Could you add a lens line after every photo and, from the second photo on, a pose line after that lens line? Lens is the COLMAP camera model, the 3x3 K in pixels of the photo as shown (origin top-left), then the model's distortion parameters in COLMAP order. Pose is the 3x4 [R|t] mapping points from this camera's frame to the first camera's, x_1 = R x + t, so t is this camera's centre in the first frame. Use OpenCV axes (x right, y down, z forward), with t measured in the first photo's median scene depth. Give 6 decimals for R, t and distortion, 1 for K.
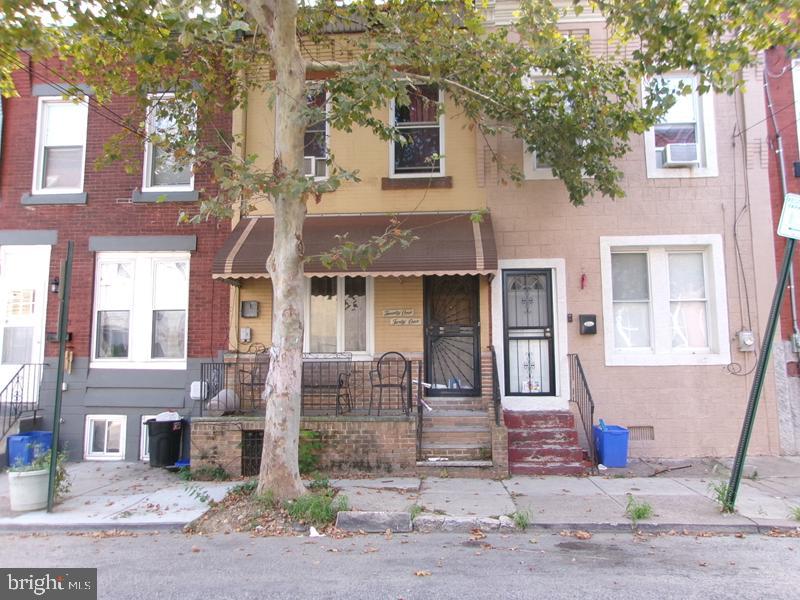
lens RADIAL K [[618.4, 0, 403.7], [0, 618.4, 299.7], [0, 0, 1]] dist [-0.024569, 0.037421]
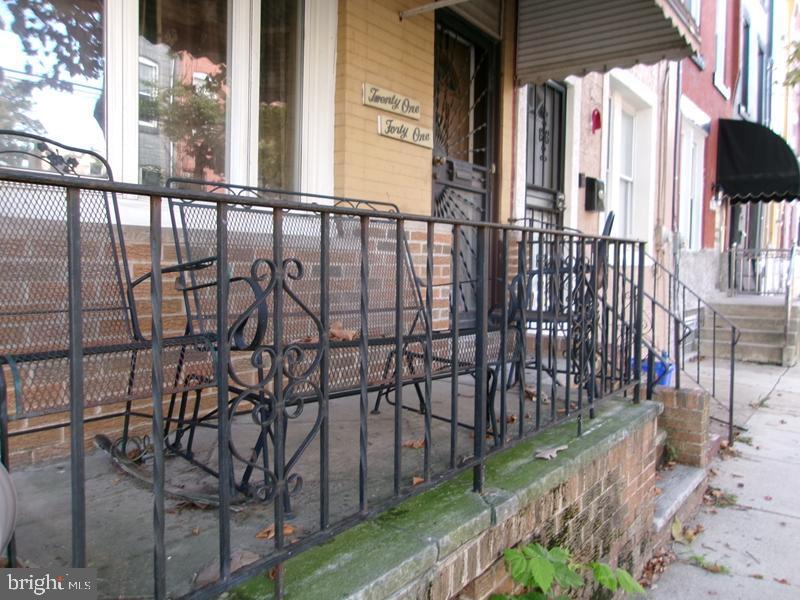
lens RADIAL K [[618.4, 0, 400.6], [0, 618.4, 296.0], [0, 0, 1]] dist [-0.024569, 0.037421]
pose [[0.540463, -0.030972, 0.840798, -0.314456], [-0.121266, 0.986021, 0.114270, 0.092014], [-0.832583, -0.163719, 0.529152, 0.822497]]
